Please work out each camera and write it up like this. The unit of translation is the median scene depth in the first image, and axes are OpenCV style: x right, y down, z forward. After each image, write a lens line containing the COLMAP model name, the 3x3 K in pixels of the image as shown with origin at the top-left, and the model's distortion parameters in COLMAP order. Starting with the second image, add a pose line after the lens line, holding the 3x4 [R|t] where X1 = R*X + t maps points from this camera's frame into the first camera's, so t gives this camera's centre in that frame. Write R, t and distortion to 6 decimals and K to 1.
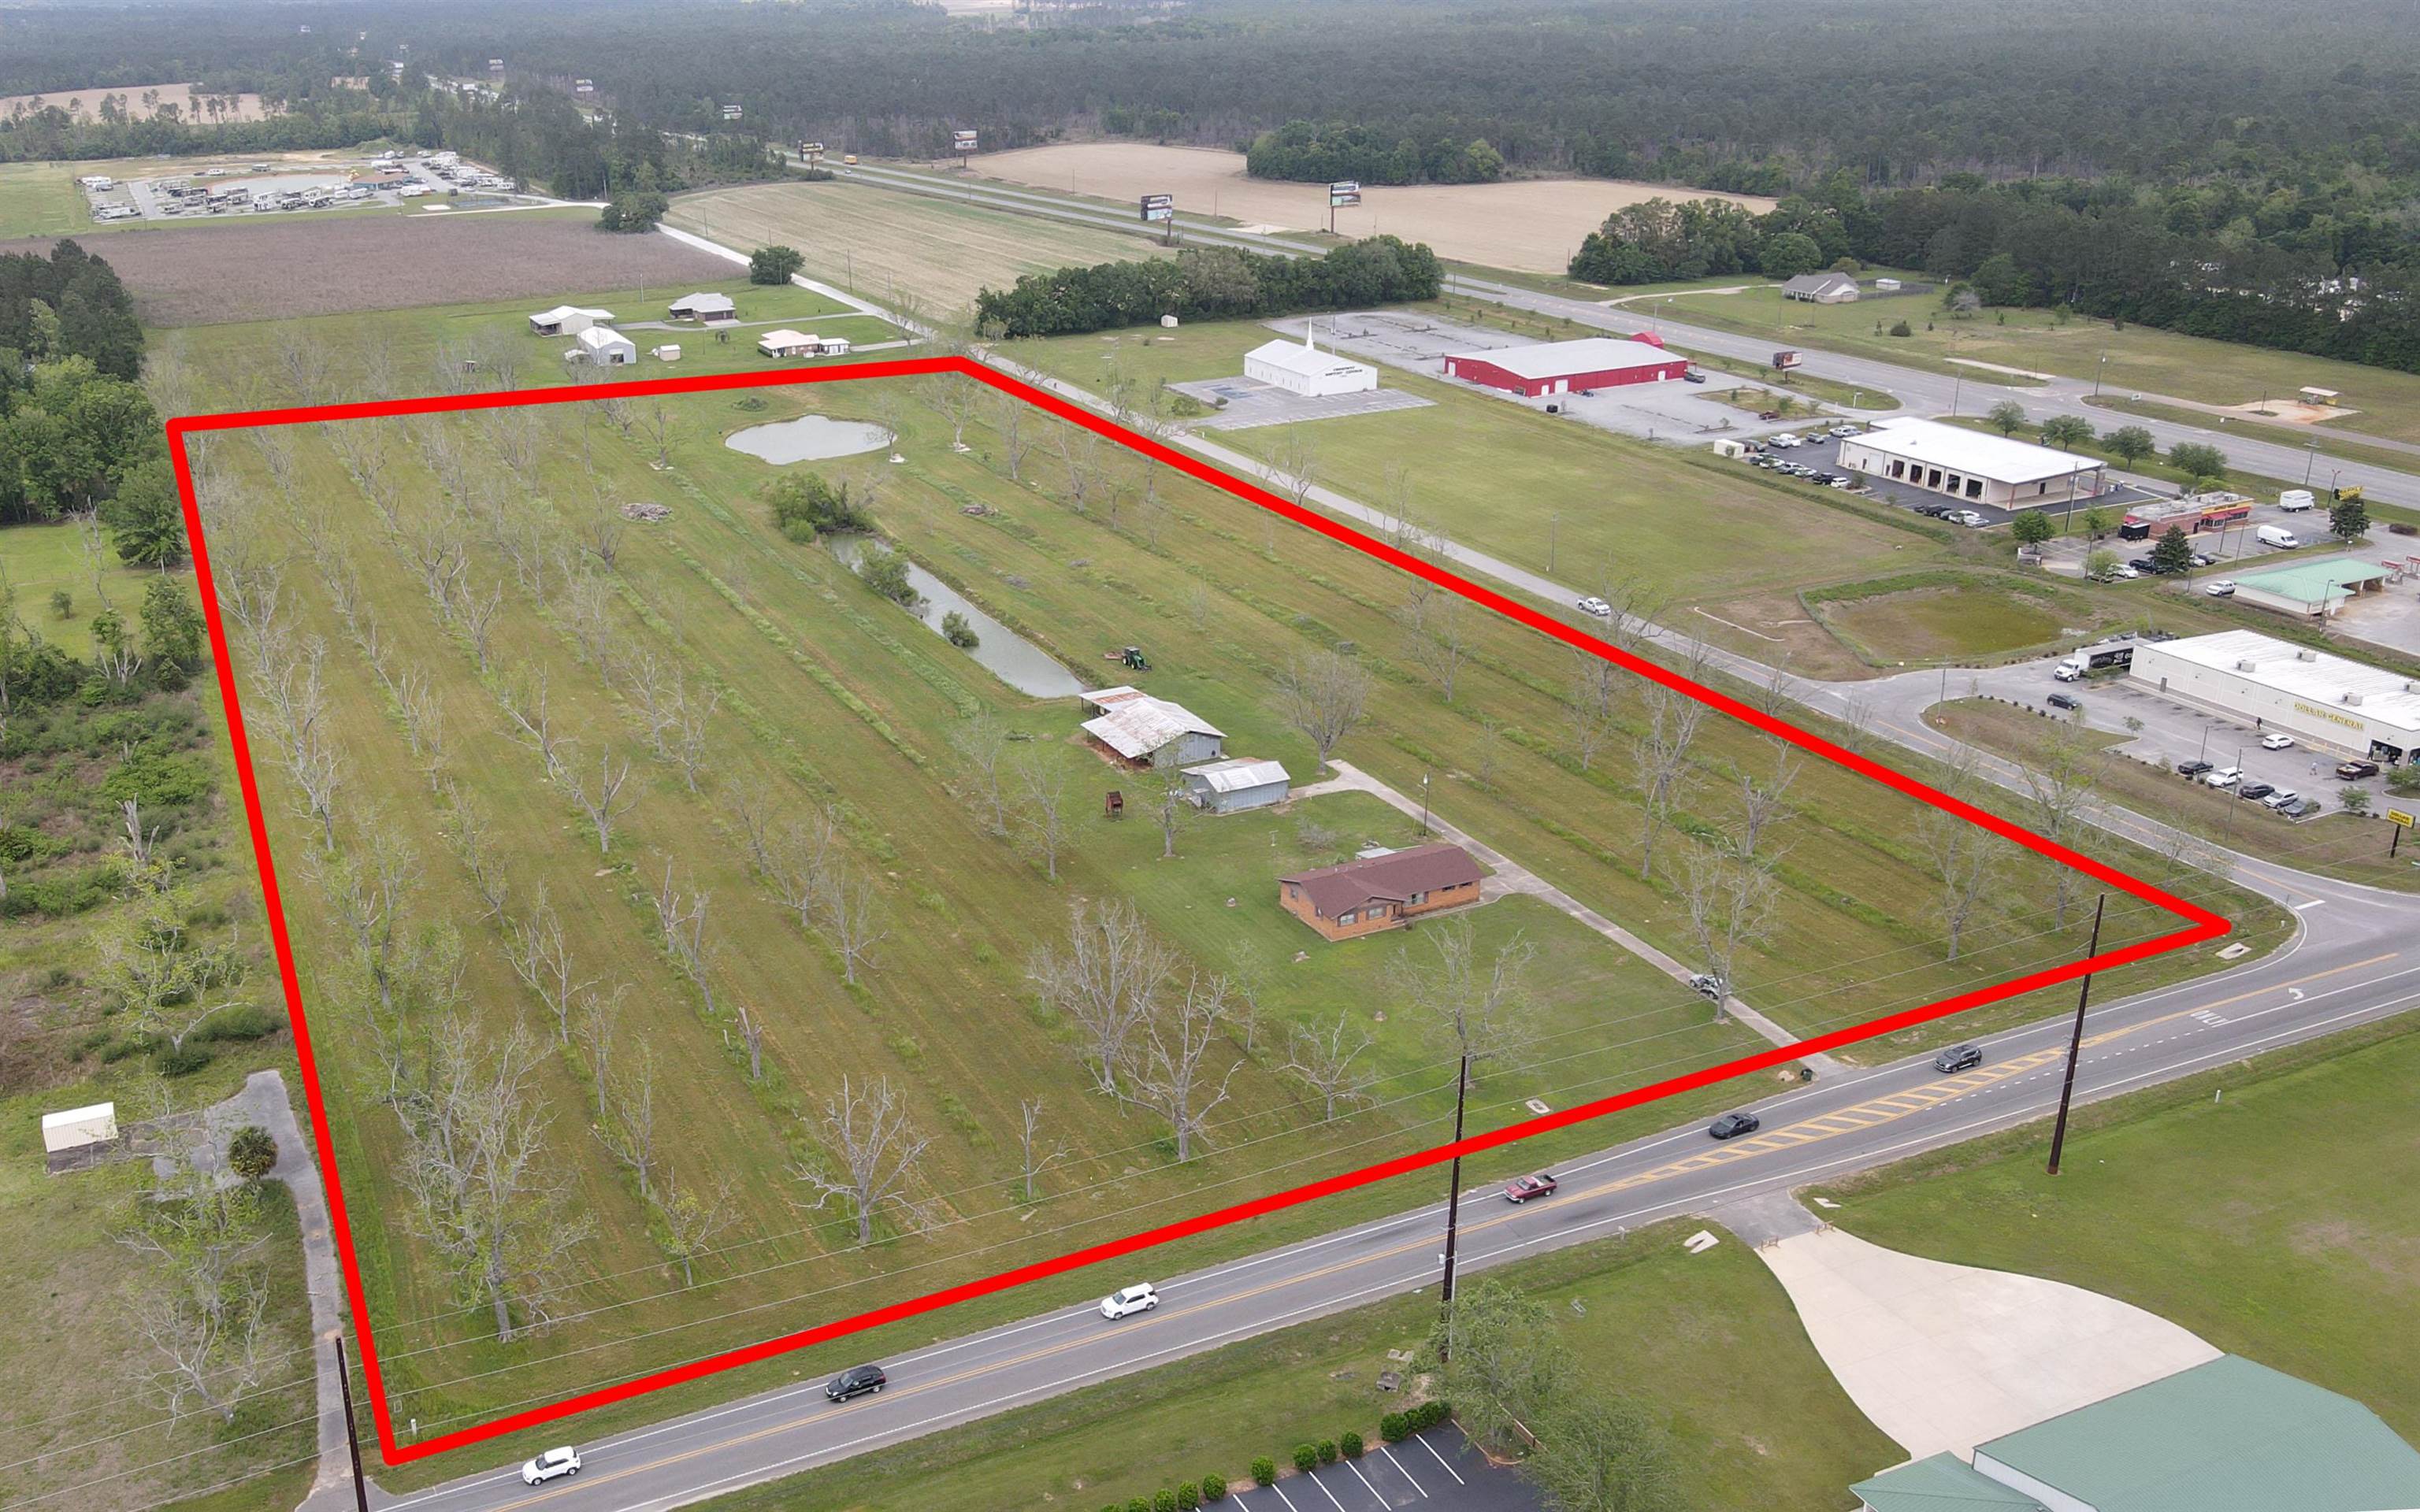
lens RADIAL K [[2123.5, 0, 1018.3], [0, 2123.5, 754.4], [0, 0, 1]] dist [0.002563, 0.017203]
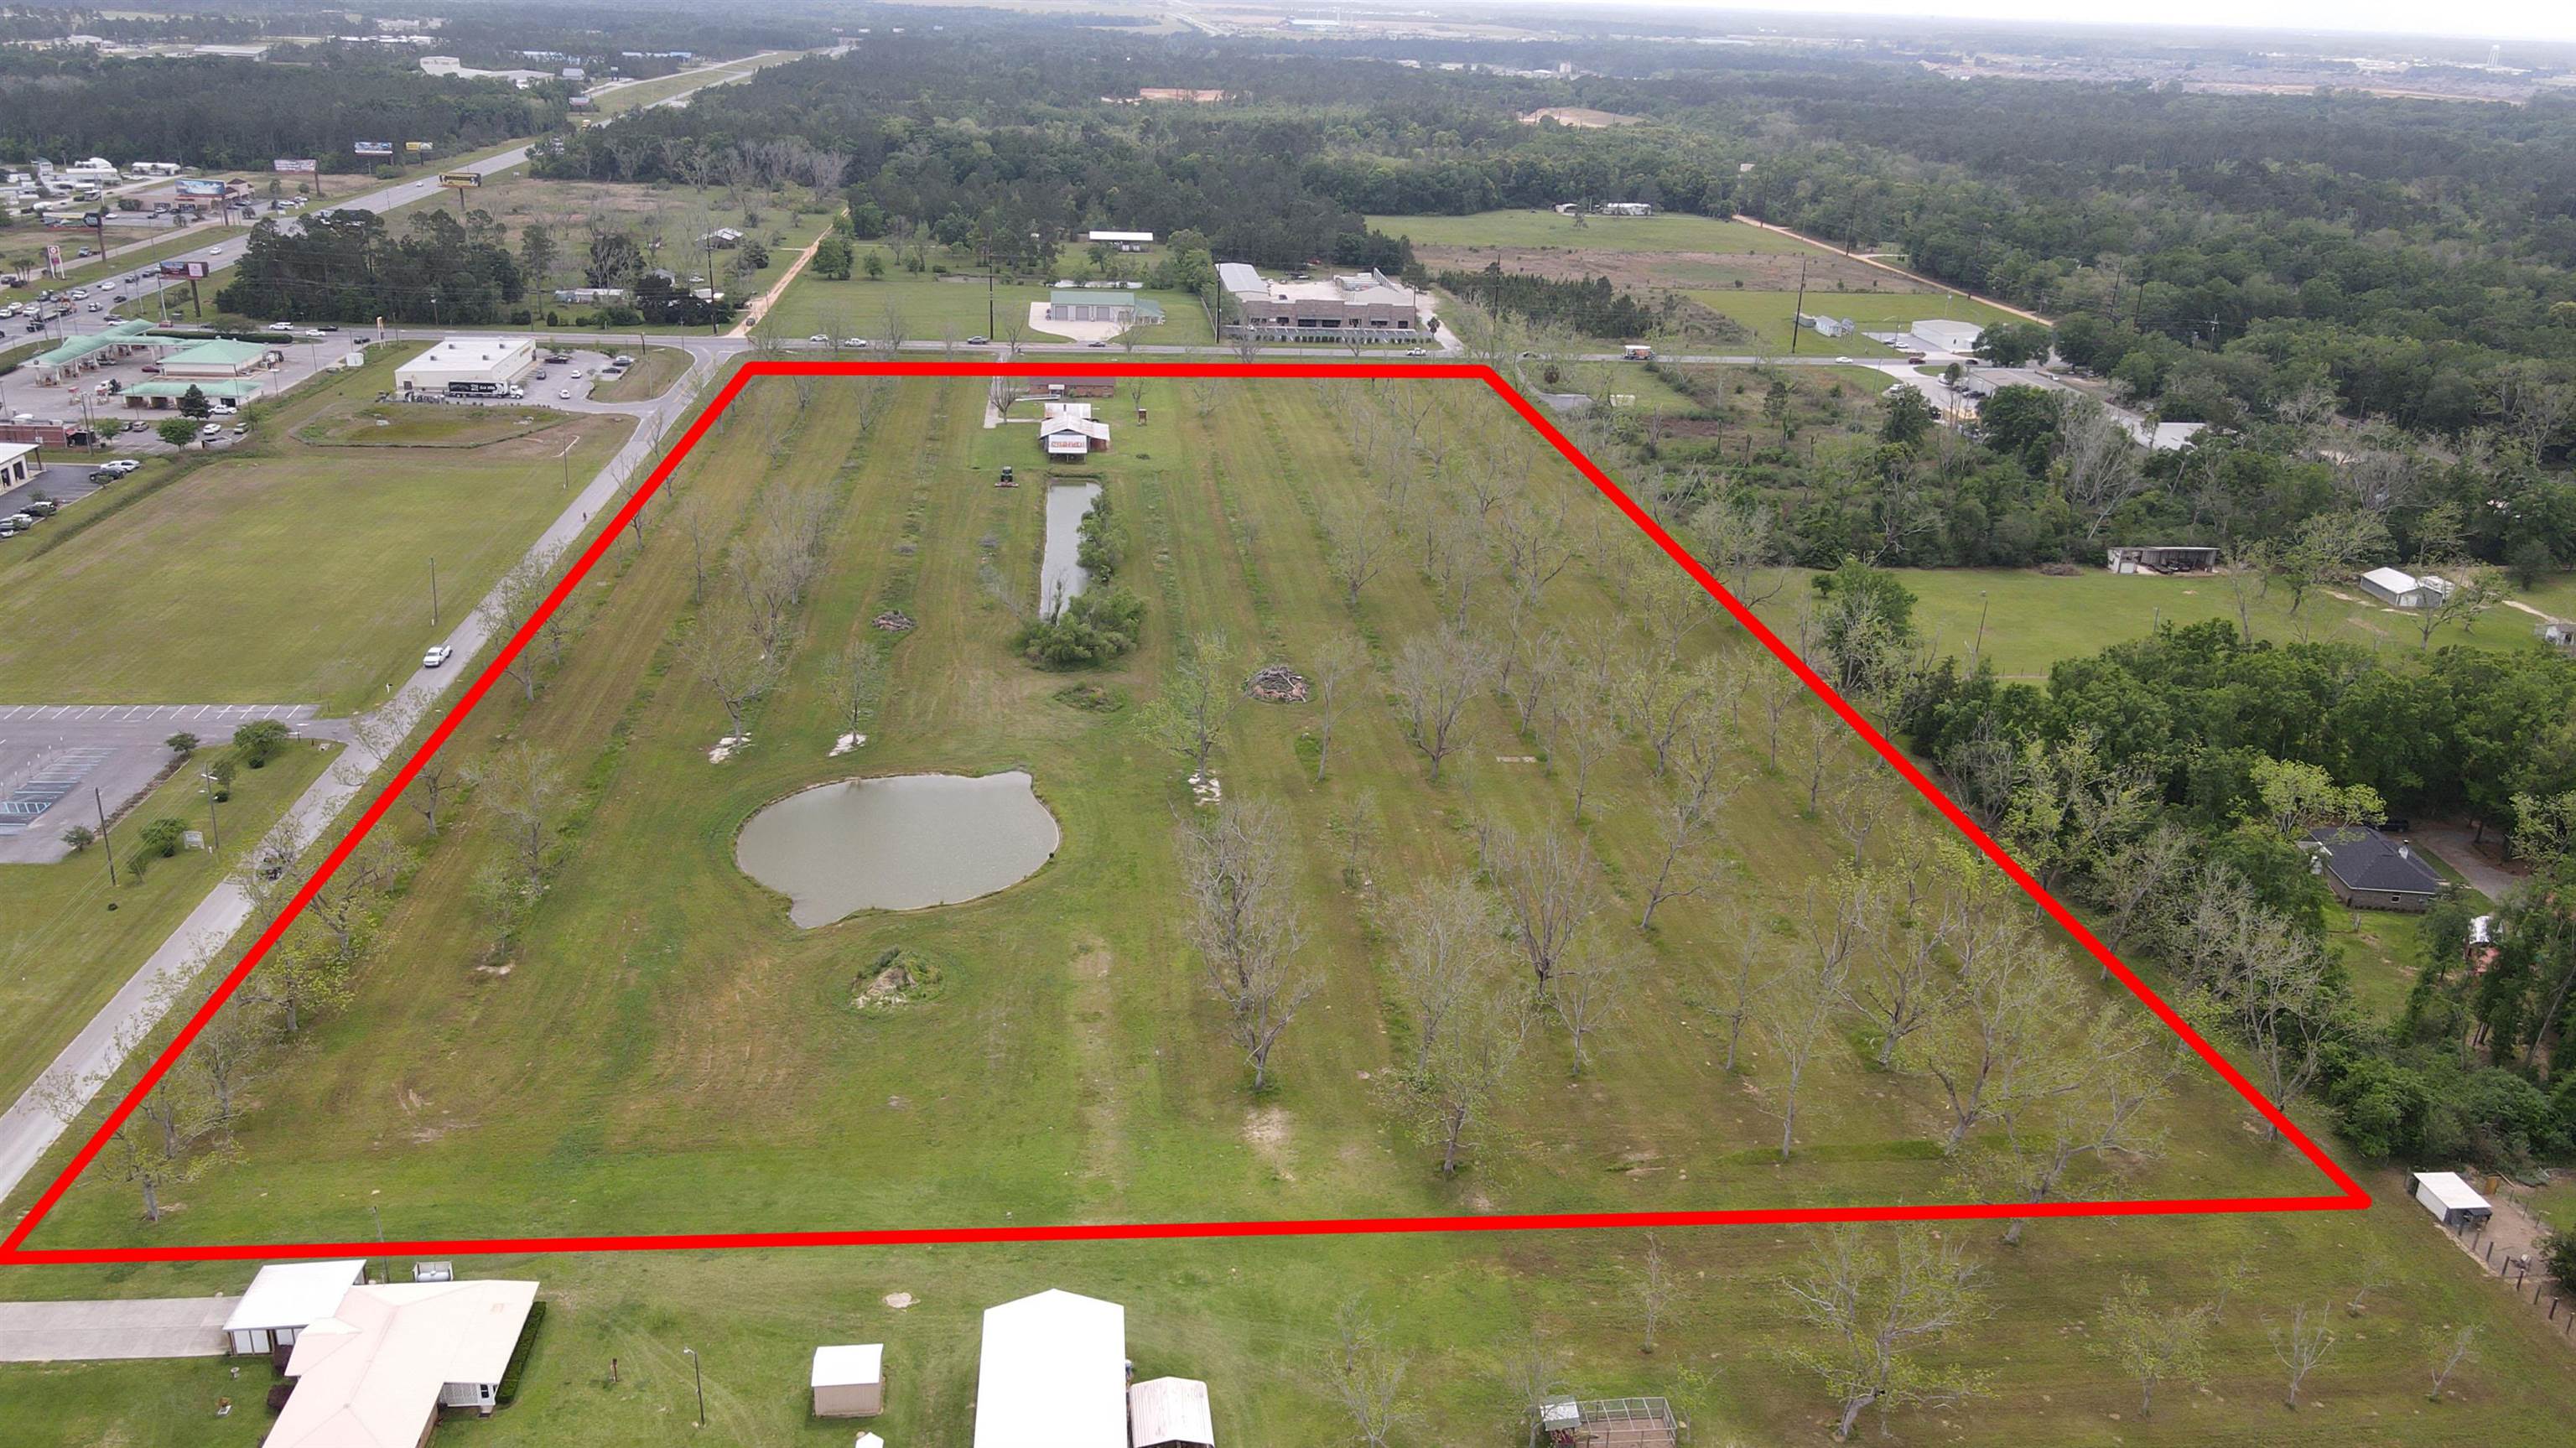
lens RADIAL K [[1901.3, 0, 1288.0], [0, 1901.3, 724.0], [0, 0, 1]] dist [-0.012192, 0.063287]
pose [[-0.952162, -0.113243, 0.283838, -0.374216], [0.102438, 0.756794, 0.645577, -0.541509], [-0.287914, 0.643769, -0.708990, 1.509734]]
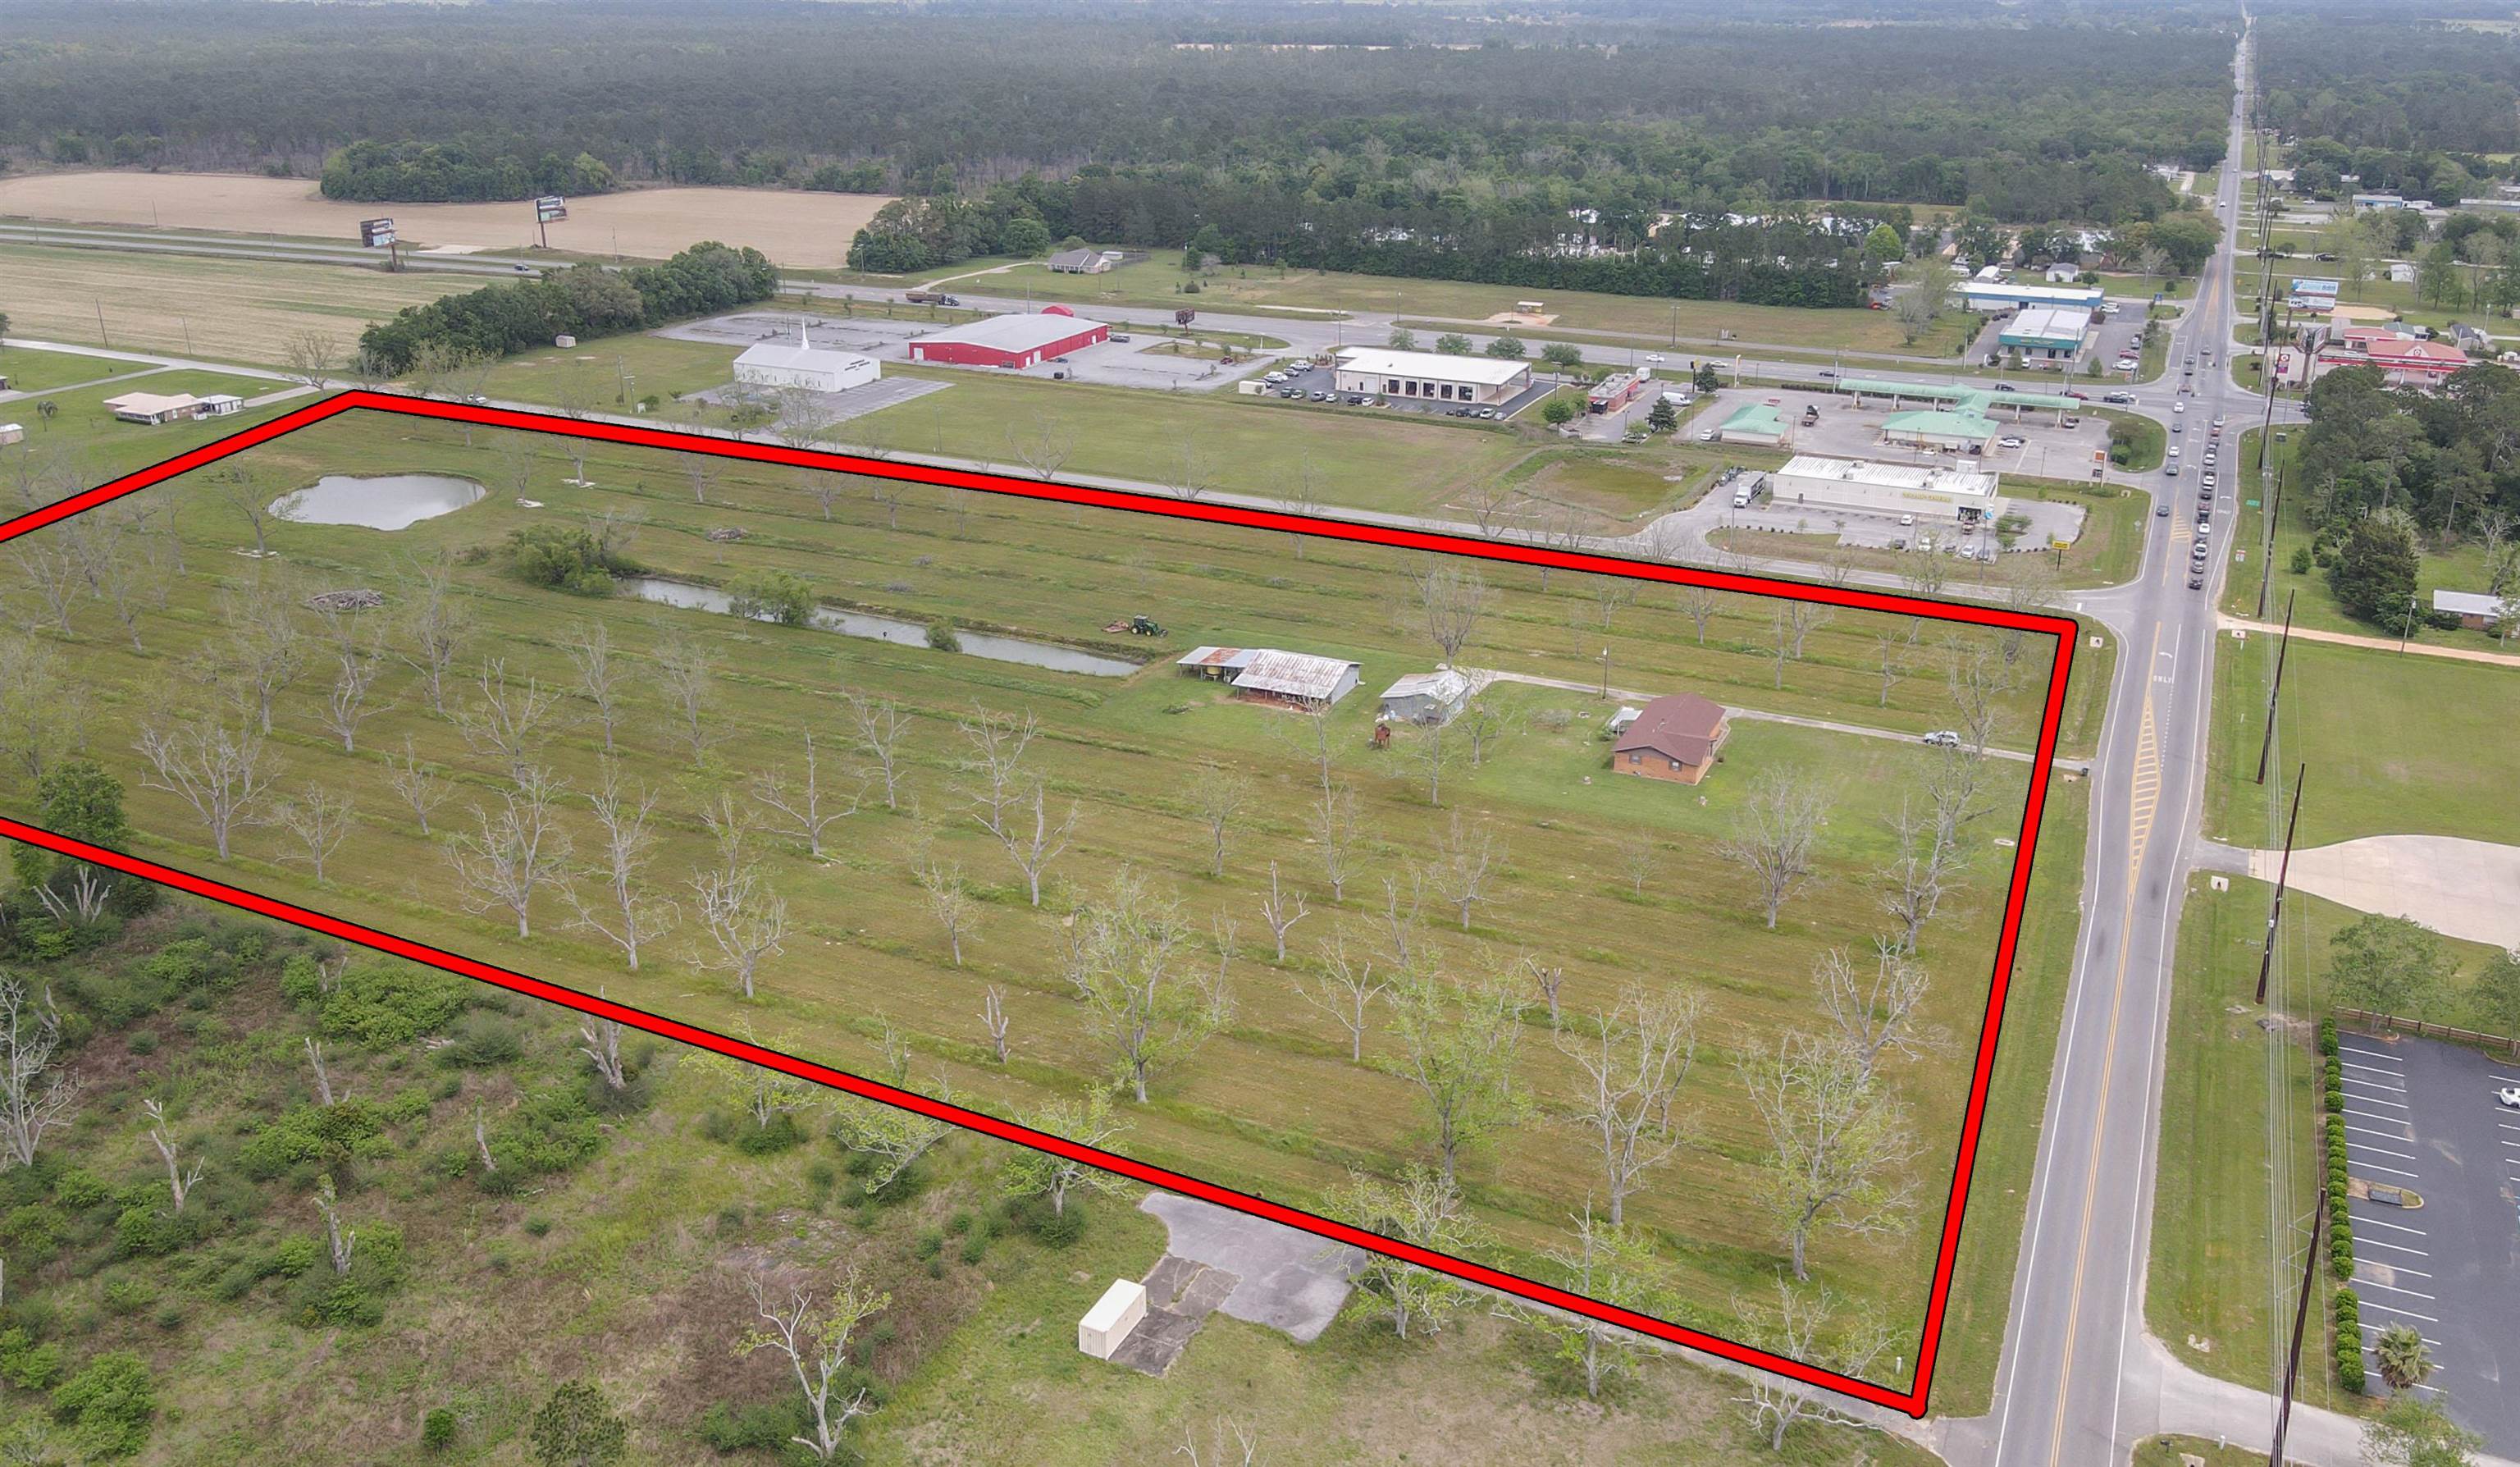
lens RADIAL K [[1895.1, 0, 1308.2], [0, 1895.1, 736.1], [0, 0, 1]] dist [-0.021984, 0.049055]
pose [[0.746053, -0.227938, 0.625659, -0.388531], [0.217222, 0.971497, 0.094911, -0.050697], [-0.629459, 0.065098, 0.774302, 0.172155]]
